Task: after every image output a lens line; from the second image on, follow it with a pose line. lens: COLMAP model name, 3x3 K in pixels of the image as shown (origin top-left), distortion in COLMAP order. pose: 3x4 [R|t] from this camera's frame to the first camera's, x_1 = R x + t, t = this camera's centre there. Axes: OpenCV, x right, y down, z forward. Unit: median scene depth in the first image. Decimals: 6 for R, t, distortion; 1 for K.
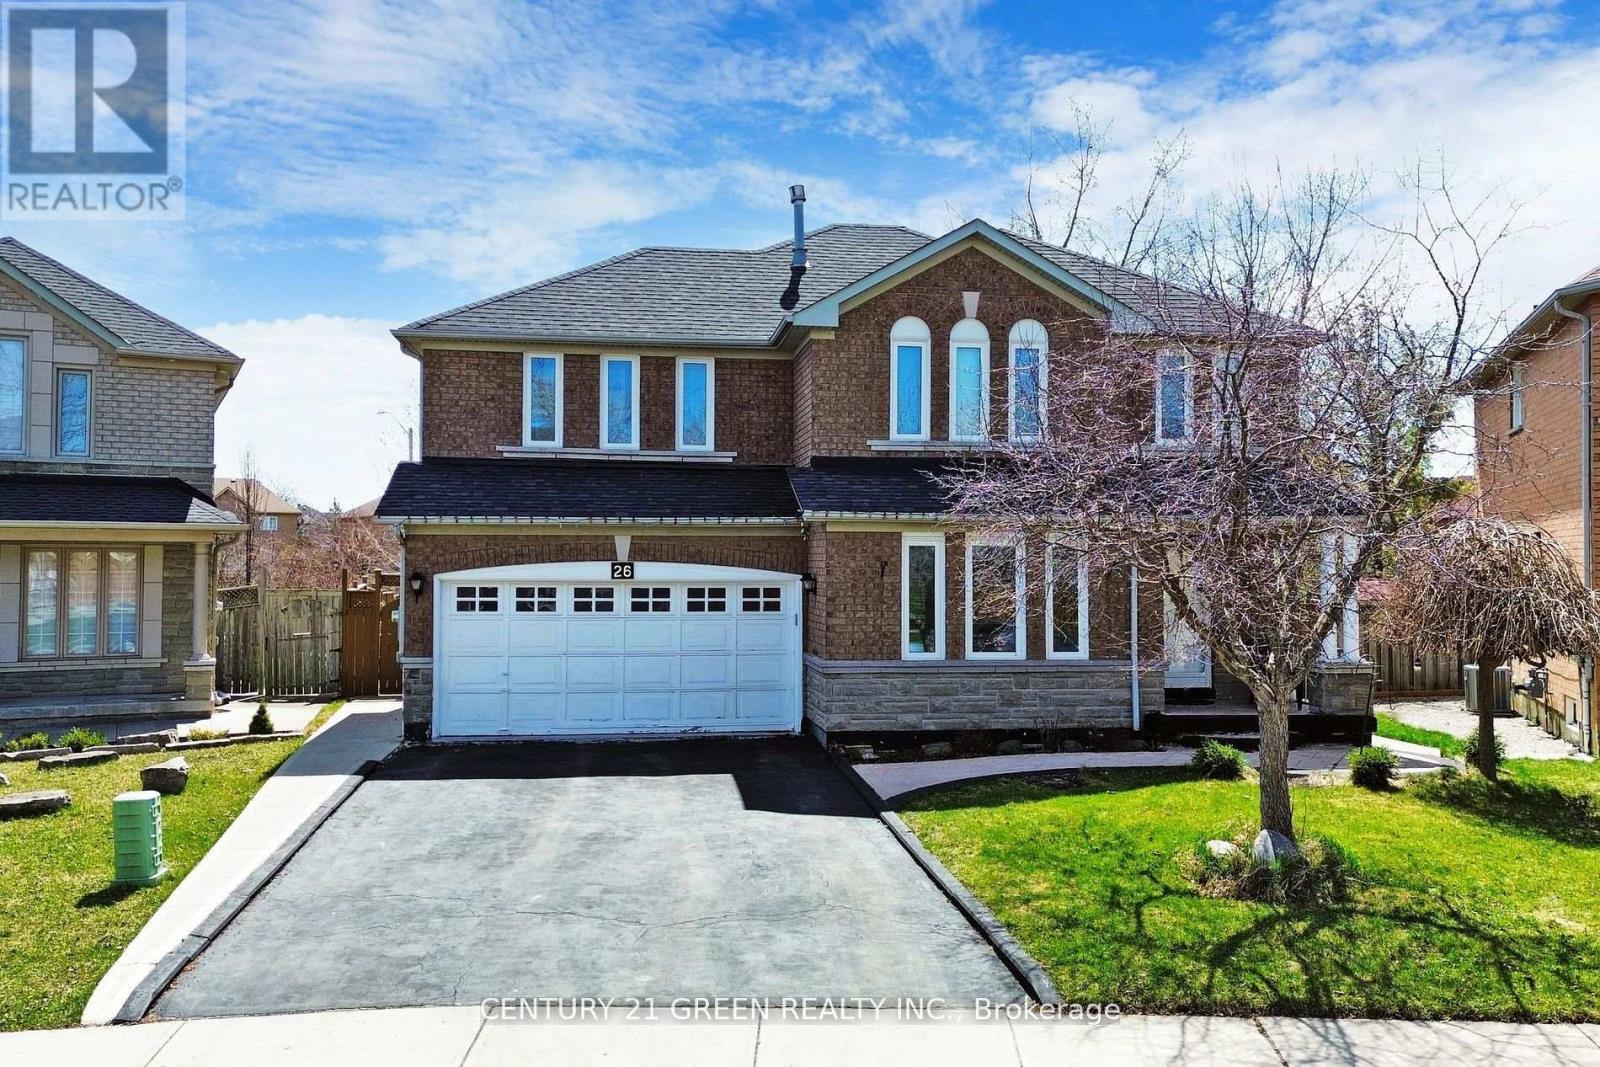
lens RADIAL K [[1340.4, 0, 800.1], [0, 1340.4, 533.0], [0, 0, 1]] dist [0.069361, -0.061741]
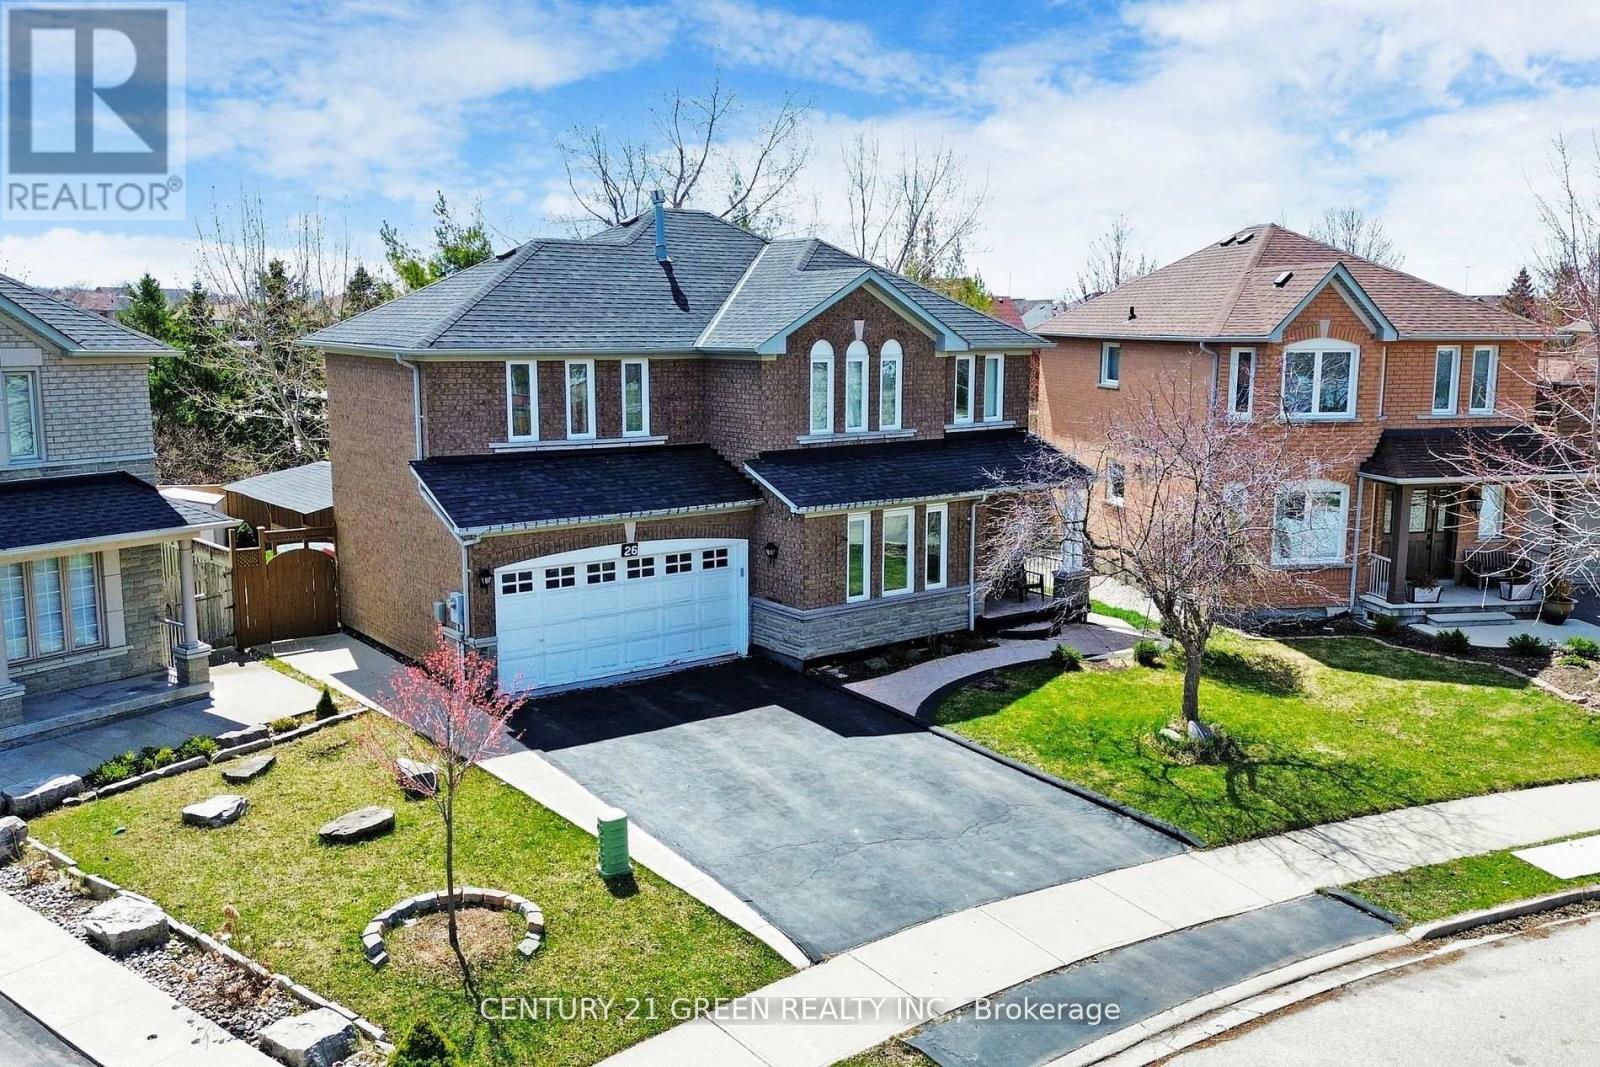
lens RADIAL K [[1340.4, 0, 806.3], [0, 1340.4, 534.7], [0, 0, 1]] dist [0.069361, -0.061741]
pose [[0.869066, -0.079203, 0.488315, -0.593563], [-0.012737, 0.983191, 0.182138, -0.214095], [-0.494533, -0.164509, 0.853448, -0.150976]]
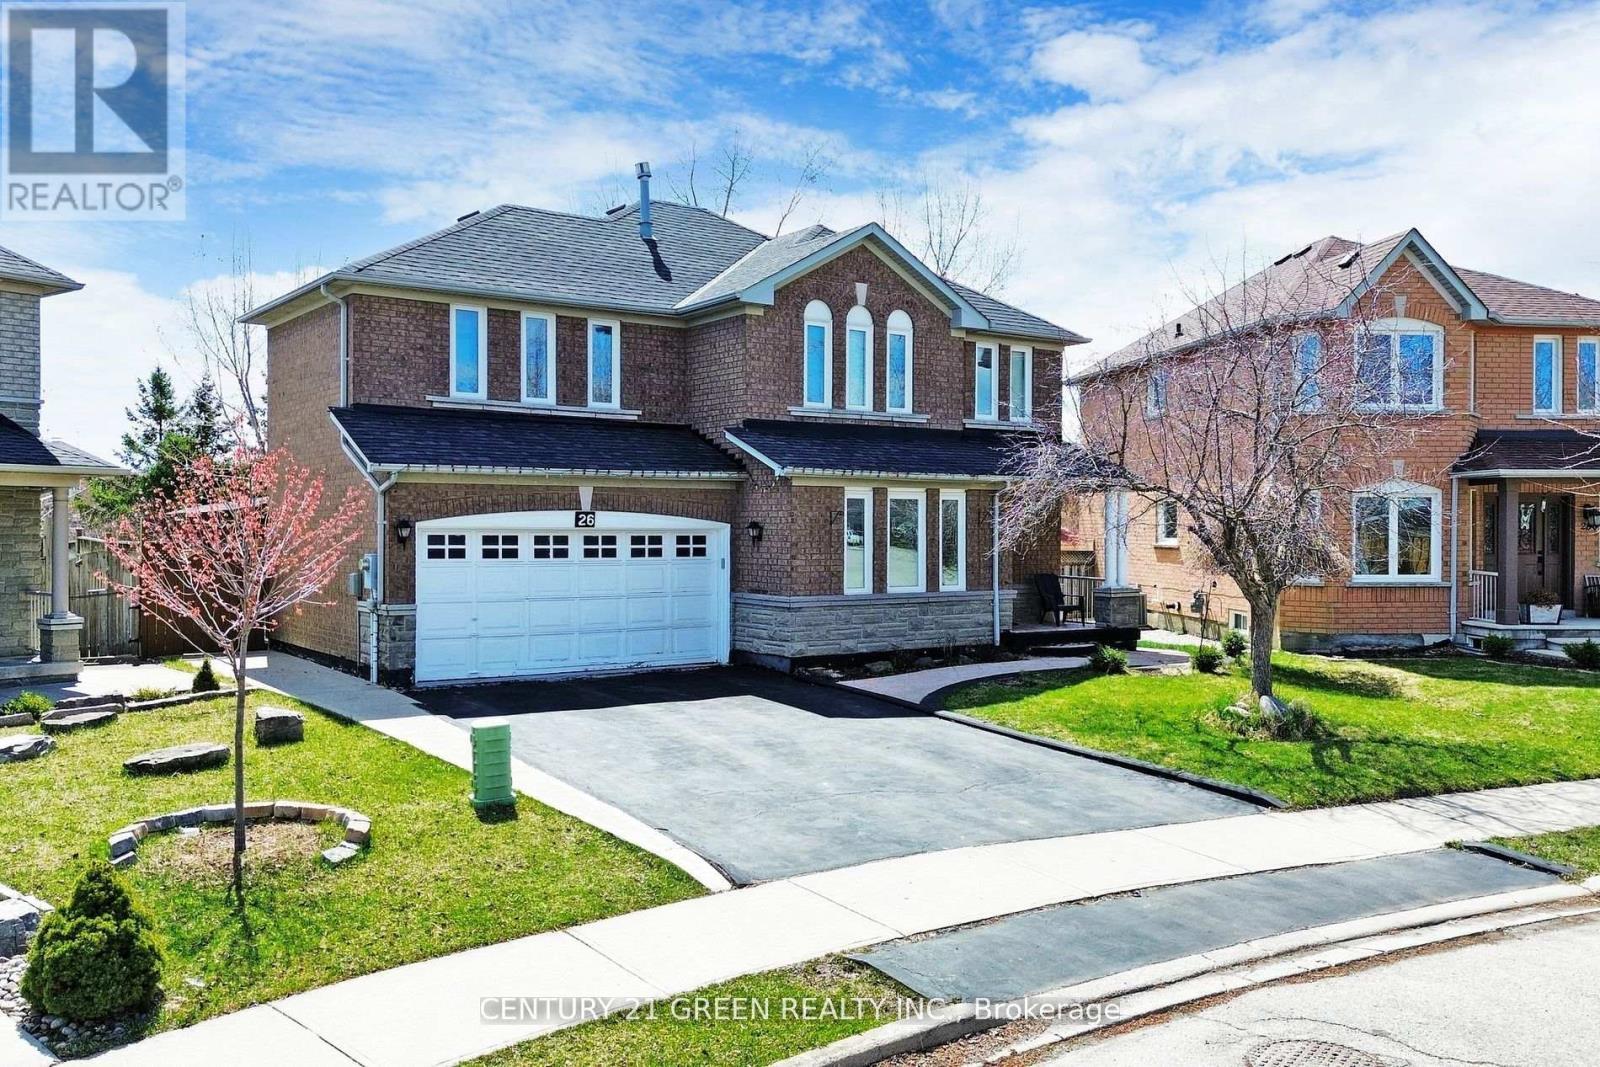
lens RADIAL K [[1340.4, 0, 805.4], [0, 1340.4, 533.9], [0, 0, 1]] dist [0.069361, -0.061741]
pose [[0.890251, -0.003451, 0.455457, -0.457274], [-0.011087, 0.999511, 0.029243, 0.006340], [-0.455335, -0.031084, 0.889778, -0.031761]]
